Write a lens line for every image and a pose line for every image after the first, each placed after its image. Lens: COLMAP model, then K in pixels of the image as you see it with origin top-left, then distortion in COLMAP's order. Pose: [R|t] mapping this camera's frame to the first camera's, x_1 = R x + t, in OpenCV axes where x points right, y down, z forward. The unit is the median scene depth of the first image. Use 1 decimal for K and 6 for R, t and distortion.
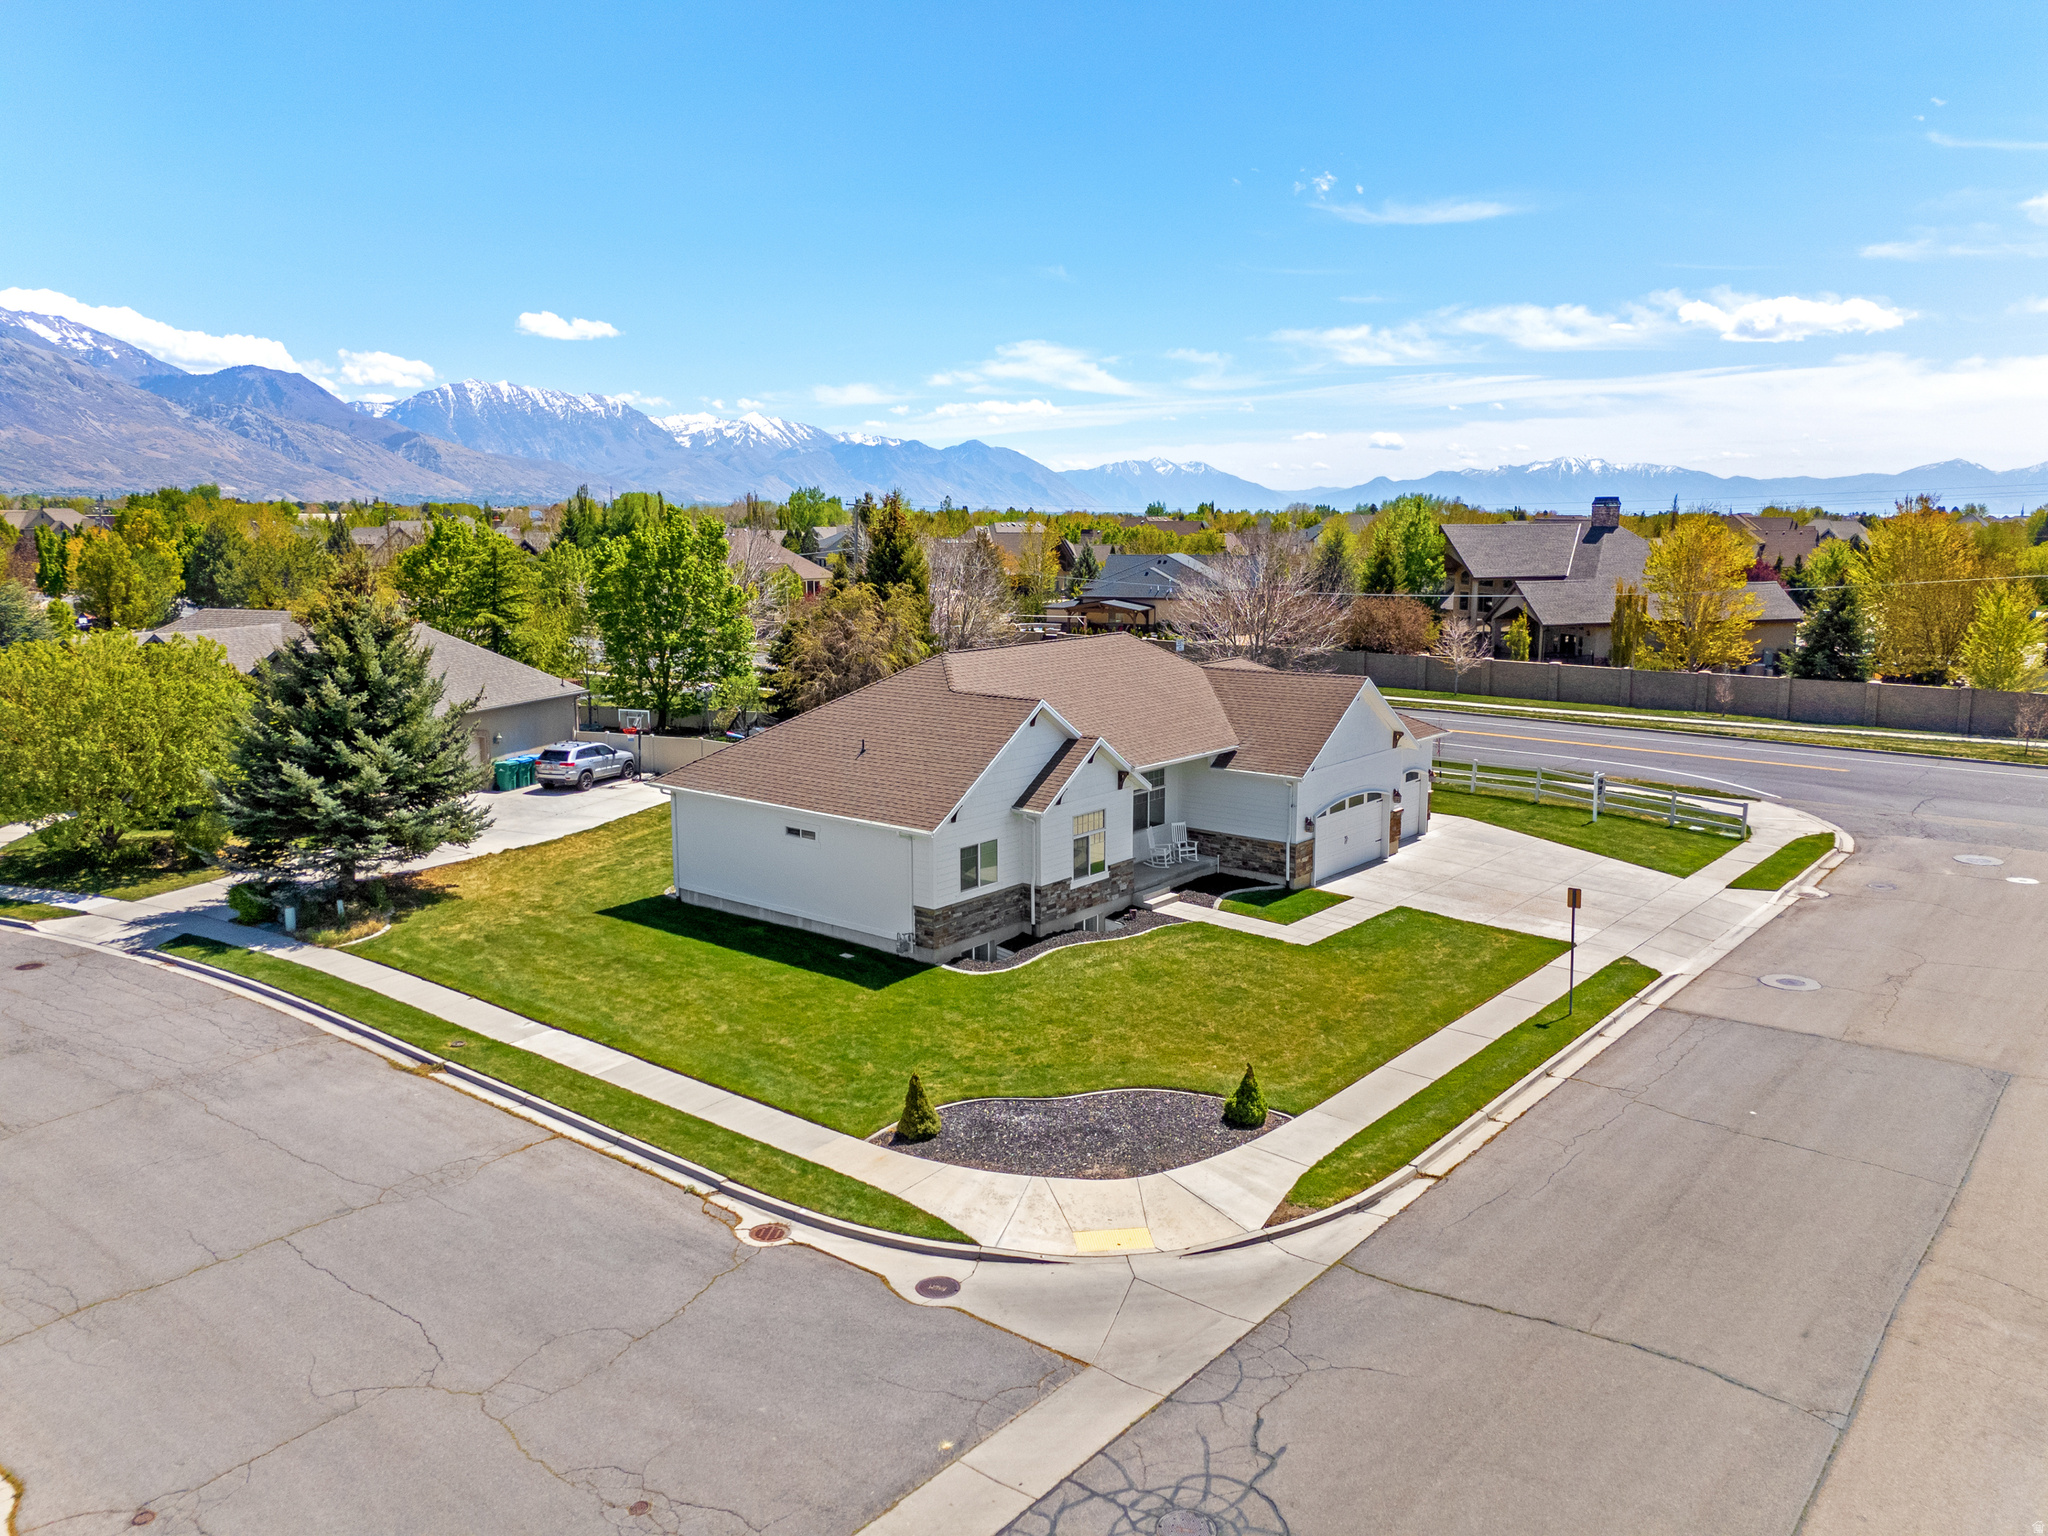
lens RADIAL K [[1507.7, 0, 1024.0], [0, 1507.7, 768.0], [0, 0, 1]] dist [0.059377, -0.054975]
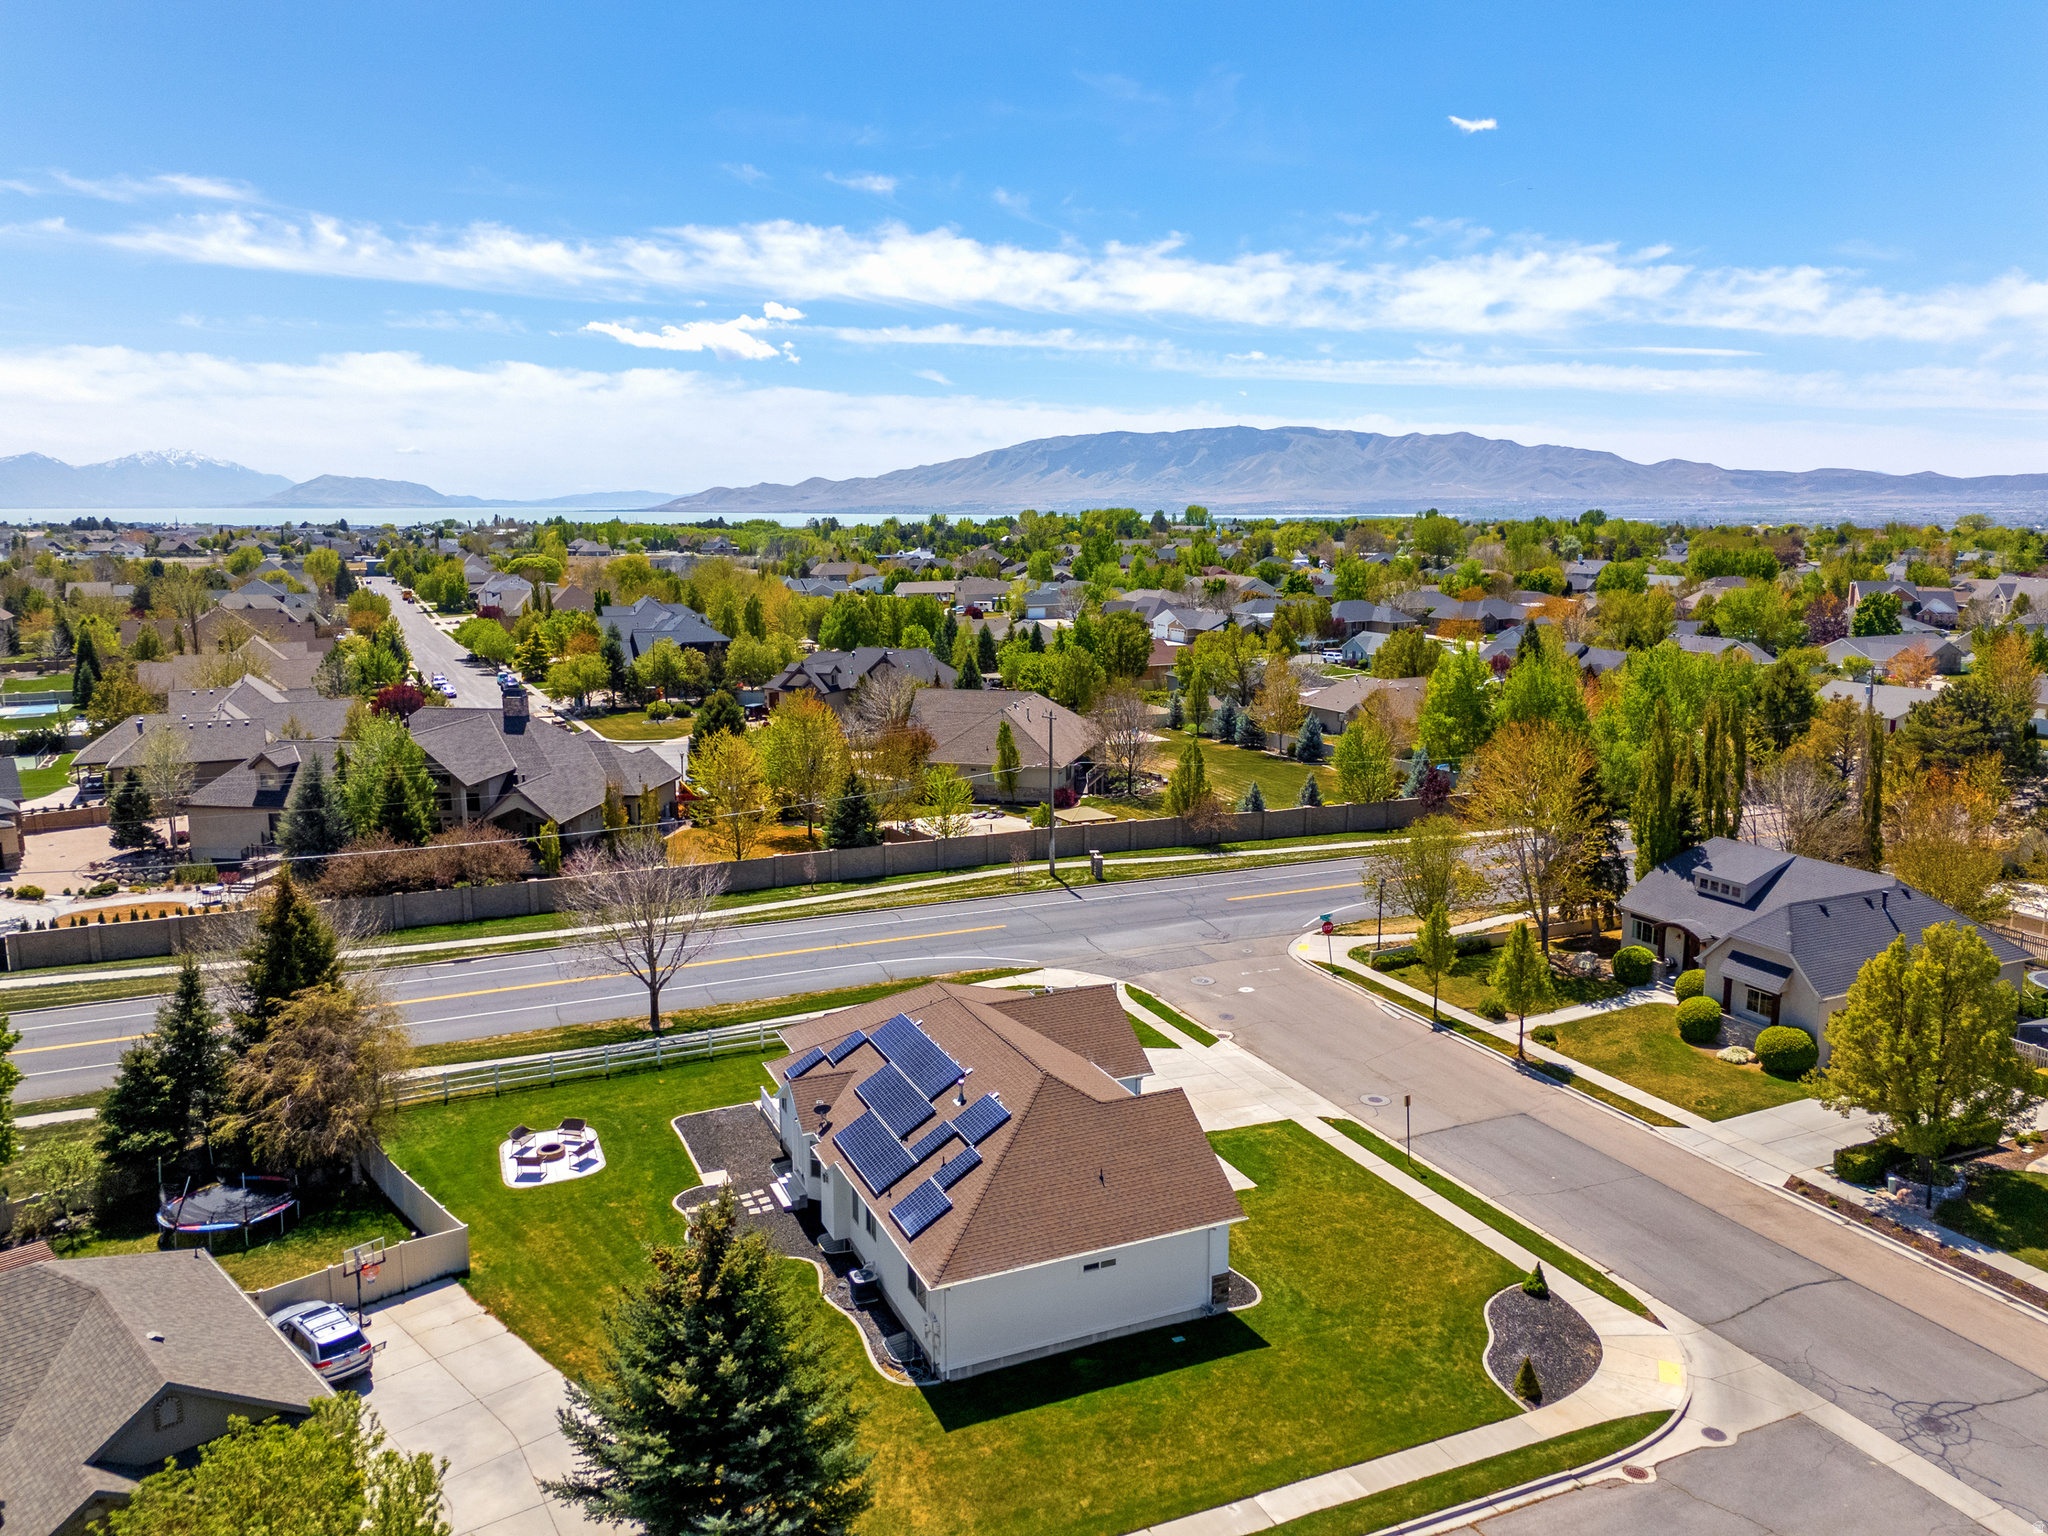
lens RADIAL K [[1507.7, 0, 1024.0], [0, 1507.7, 768.0], [0, 0, 1]] dist [0.059377, -0.054975]
pose [[0.446308, -0.159704, 0.880514, -1.243357], [0.151175, 0.983260, 0.101713, -0.506265], [-0.882018, 0.087717, 0.462980, 0.482796]]
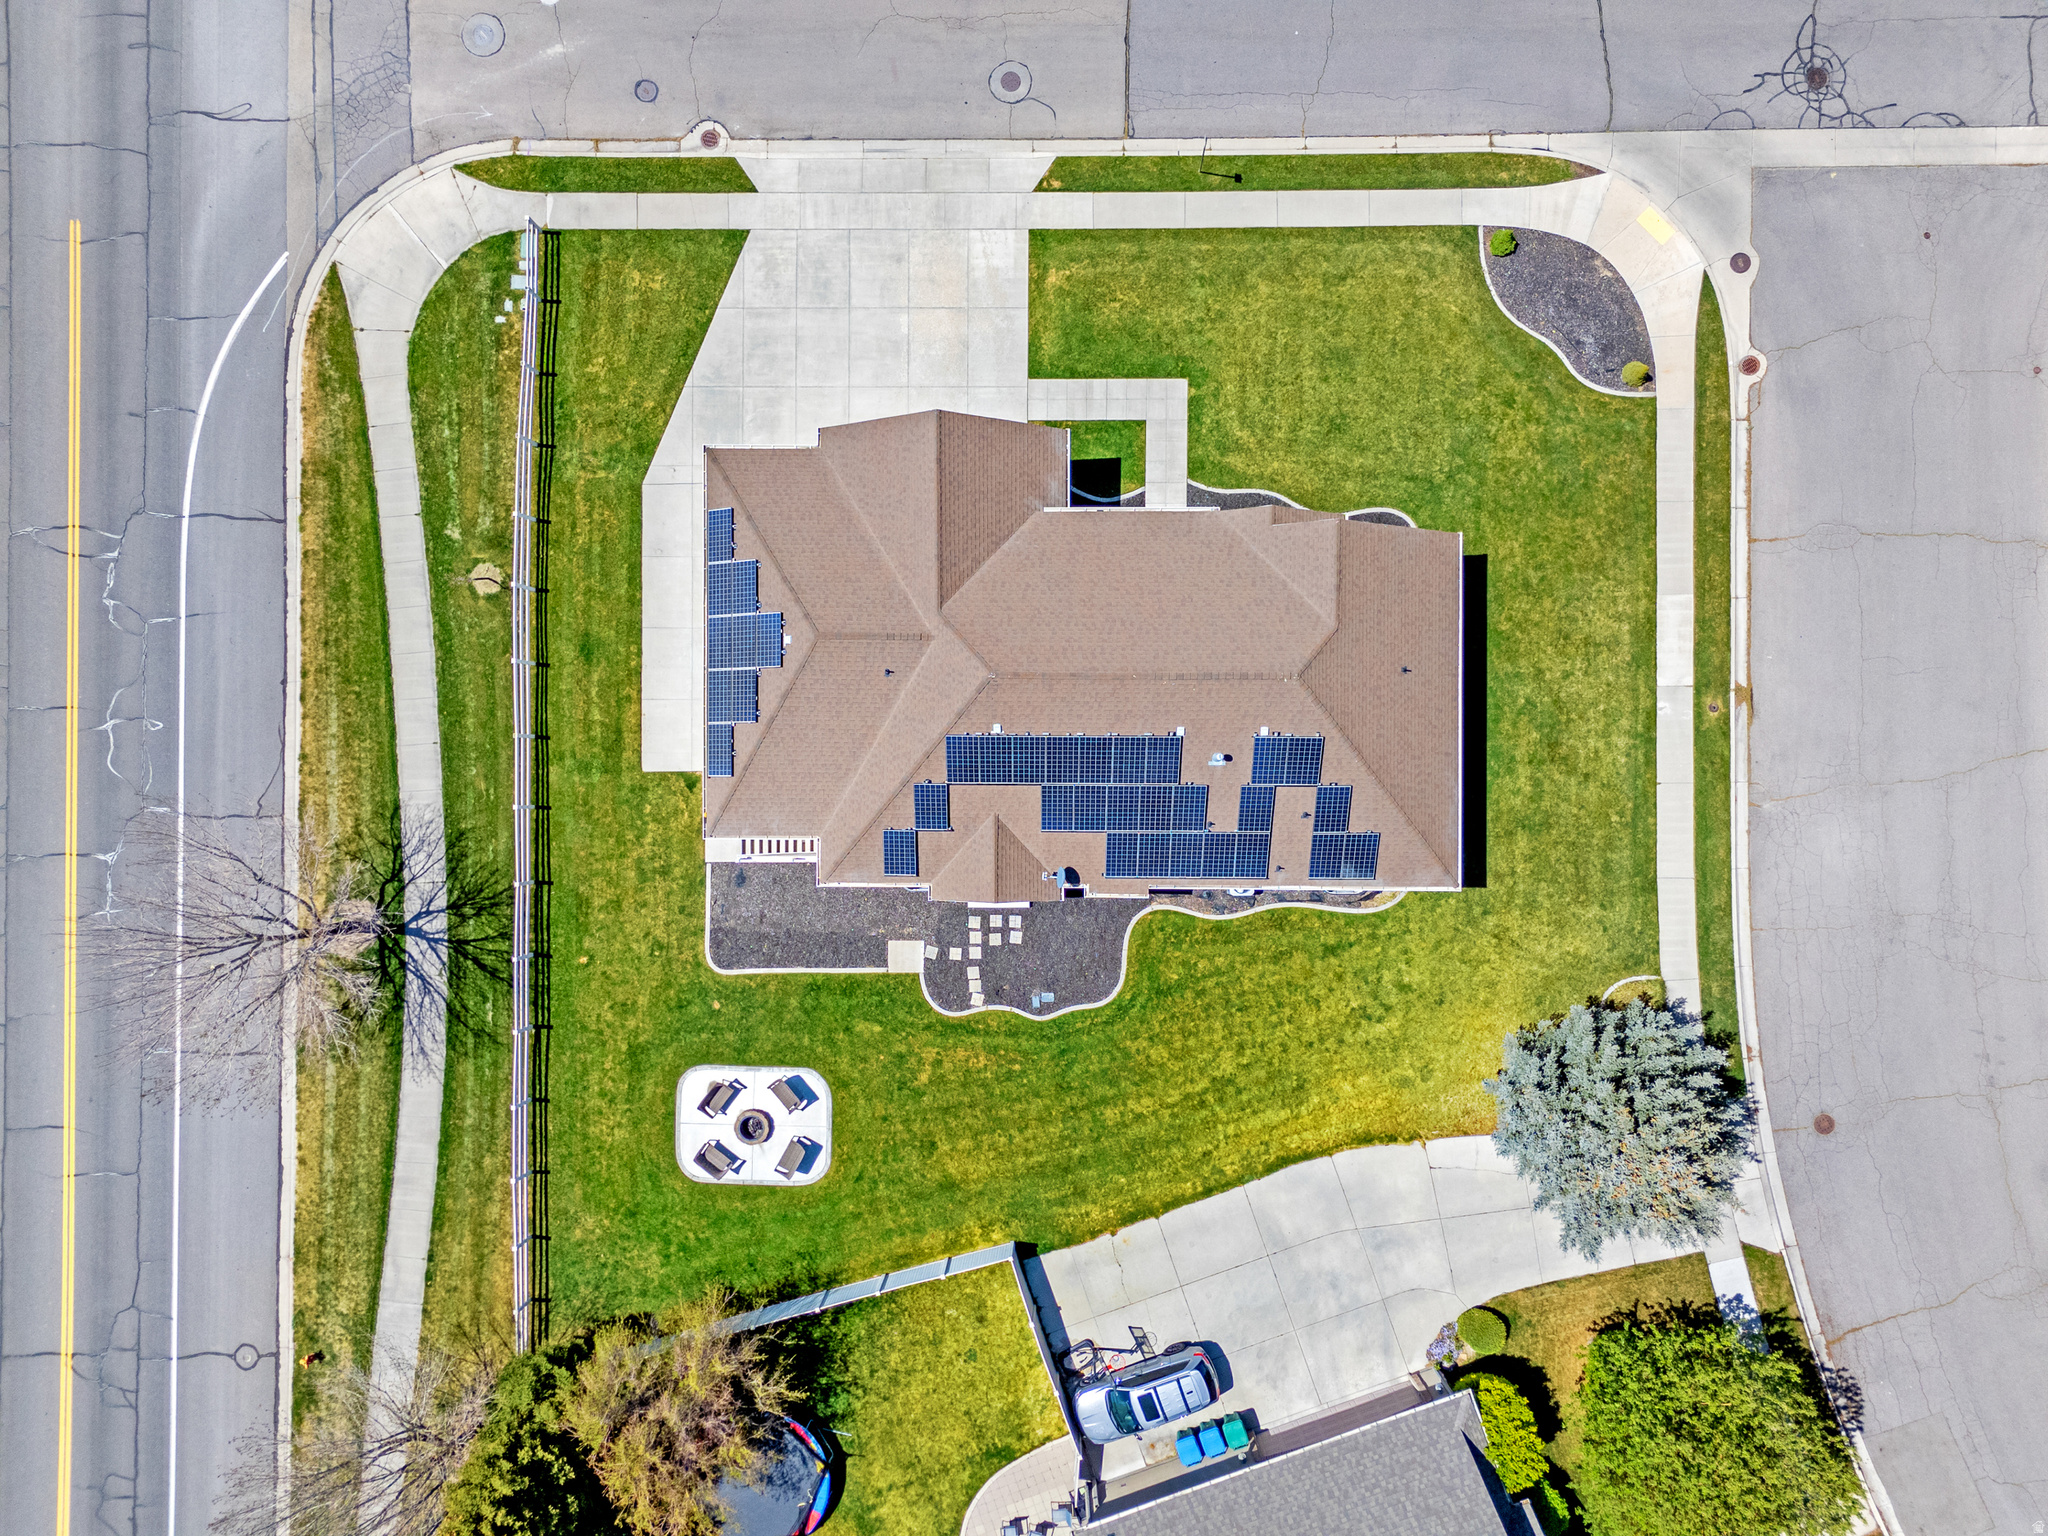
lens RADIAL K [[1507.7, 0, 1024.0], [0, 1507.7, 768.0], [0, 0, 1]] dist [0.059377, -0.054975]
pose [[-0.631704, -0.775081, 0.014106, 0.000247], [0.146541, -0.101526, 0.983981, -1.257448], [-0.761233, 0.623652, 0.177715, 1.128626]]
